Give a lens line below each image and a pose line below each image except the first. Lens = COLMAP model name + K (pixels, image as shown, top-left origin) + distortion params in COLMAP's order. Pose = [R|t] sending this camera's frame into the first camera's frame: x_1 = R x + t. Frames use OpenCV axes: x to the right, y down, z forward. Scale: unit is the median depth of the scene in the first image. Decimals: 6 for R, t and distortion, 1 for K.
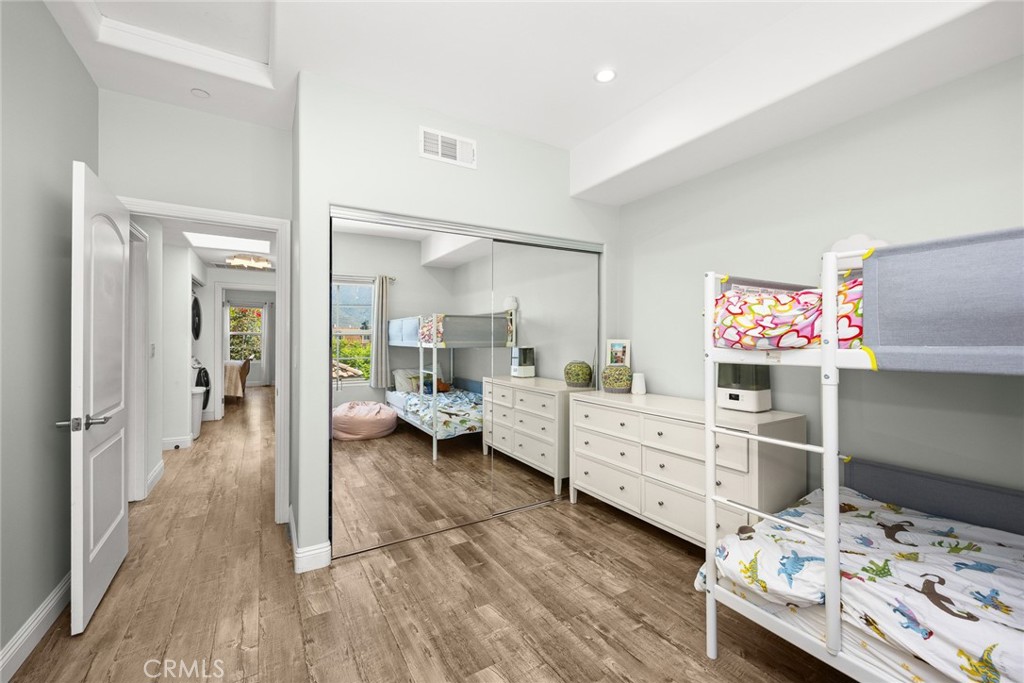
lens RADIAL K [[402.9, 0, 509.7], [0, 402.9, 337.9], [0, 0, 1]] dist [0.001436, 0.000127]
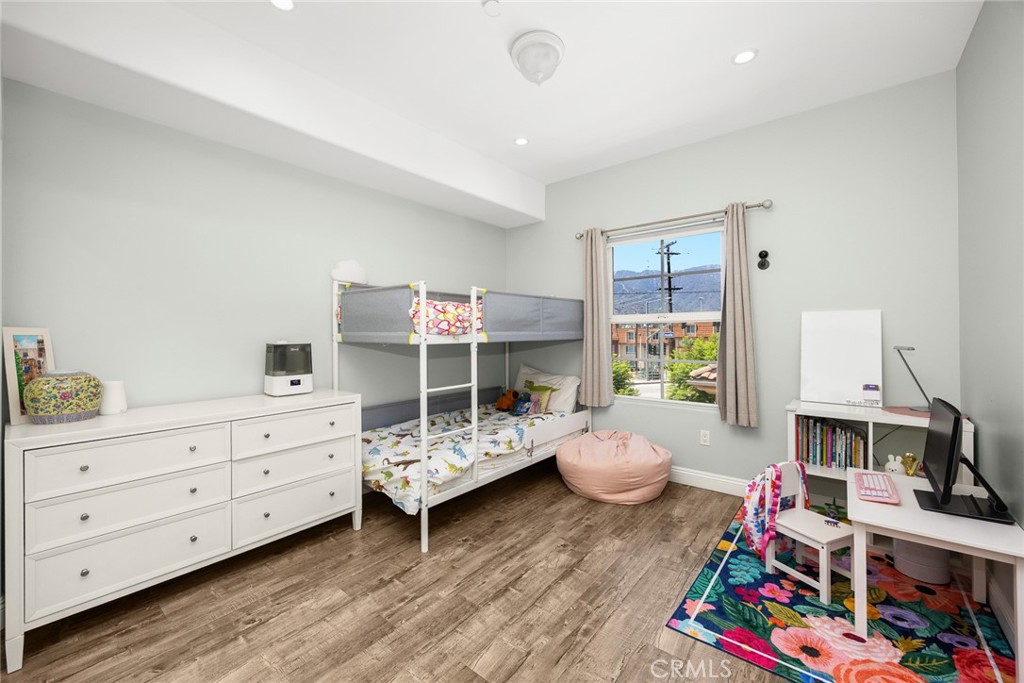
lens RADIAL K [[402.9, 0, 510.6], [0, 402.9, 334.1], [0, 0, 1]] dist [0.001436, 0.000127]
pose [[-0.320305, -0.002096, 0.947312, -0.807406], [-0.002913, 0.999995, 0.001227, 0.017833], [-0.947310, -0.002366, -0.320310, 1.003794]]
